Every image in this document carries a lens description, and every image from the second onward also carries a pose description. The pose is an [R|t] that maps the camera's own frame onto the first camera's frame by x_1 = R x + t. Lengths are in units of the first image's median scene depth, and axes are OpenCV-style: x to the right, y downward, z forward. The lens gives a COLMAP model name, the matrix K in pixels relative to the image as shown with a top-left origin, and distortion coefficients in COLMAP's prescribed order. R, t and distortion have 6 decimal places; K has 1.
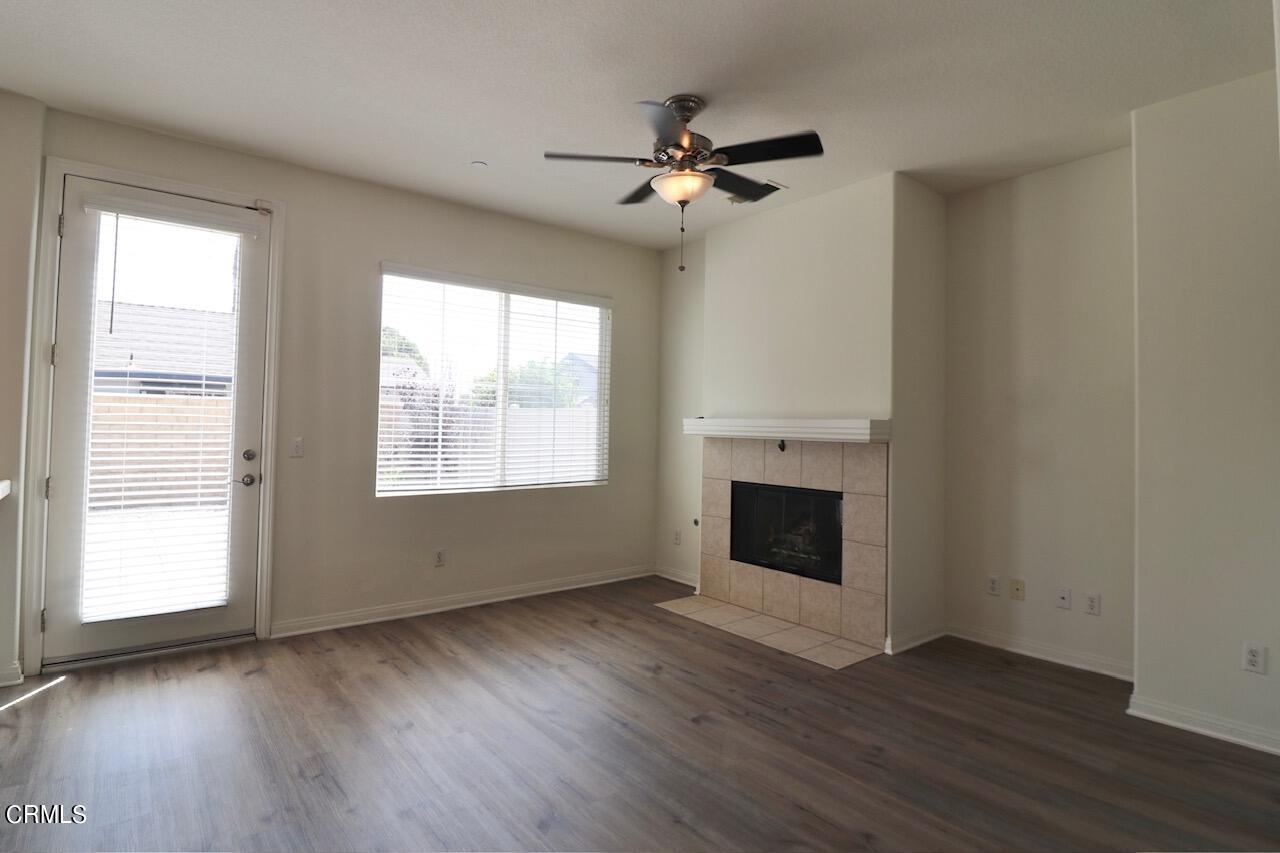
lens RADIAL K [[653.3, 0, 650.7], [0, 653.3, 406.3], [0, 0, 1]] dist [-0.001639, -0.017914]
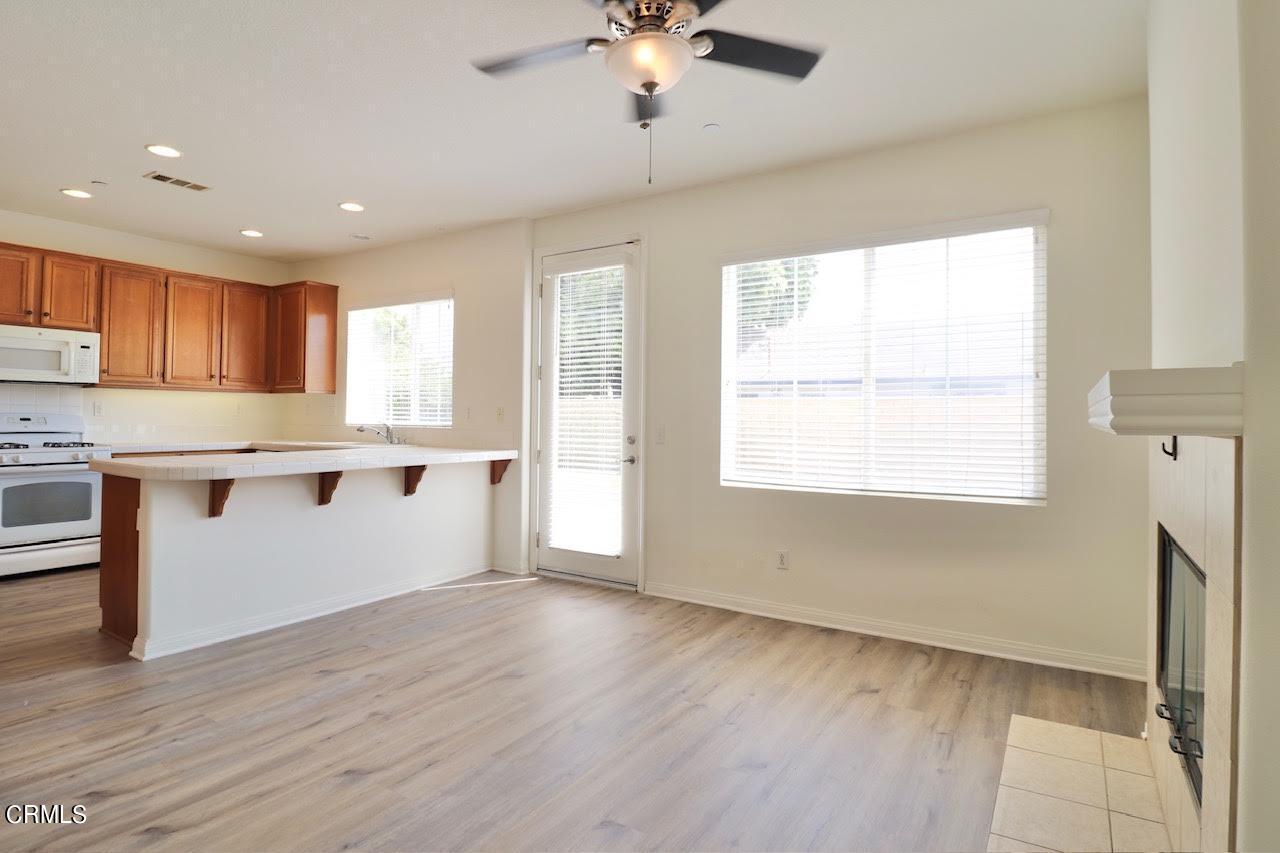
lens RADIAL K [[653.3, 0, 650.7], [0, 653.3, 406.3], [0, 0, 1]] dist [-0.001639, -0.017914]
pose [[0.318396, -0.030764, -0.947458, 0.569975], [0.027797, 0.999346, -0.023108, 0.039958], [0.947550, -0.018979, 0.319043, 0.630025]]
